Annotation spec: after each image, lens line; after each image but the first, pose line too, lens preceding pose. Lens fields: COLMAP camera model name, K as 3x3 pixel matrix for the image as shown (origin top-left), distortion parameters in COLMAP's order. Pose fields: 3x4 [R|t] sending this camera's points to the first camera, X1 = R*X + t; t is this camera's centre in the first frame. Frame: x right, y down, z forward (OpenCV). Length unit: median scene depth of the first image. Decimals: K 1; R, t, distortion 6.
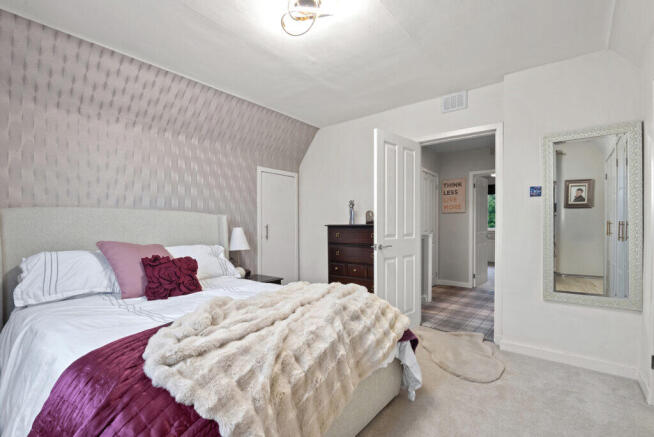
lens RADIAL K [[300.9, 0, 324.4], [0, 300.9, 220.5], [0, 0, 1]] dist [-0.024294, -0.001958]
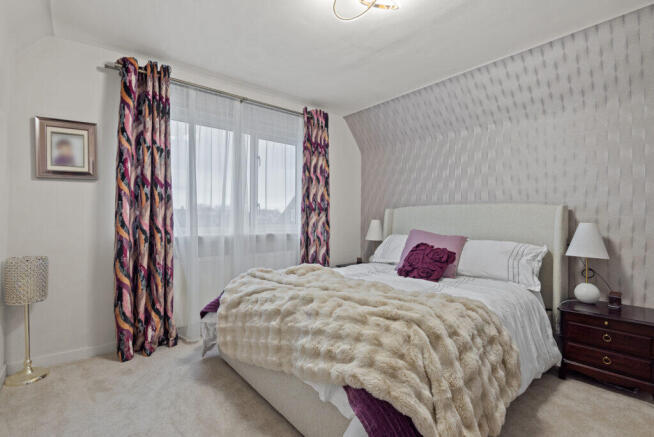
lens RADIAL K [[300.9, 0, 324.1], [0, 300.9, 221.0], [0, 0, 1]] dist [-0.024294, -0.001958]
pose [[-0.226788, 0.002717, -0.973940, 0.471456], [0.005240, 0.999985, 0.001570, 0.014877], [0.973930, -0.004747, -0.226799, 0.573529]]
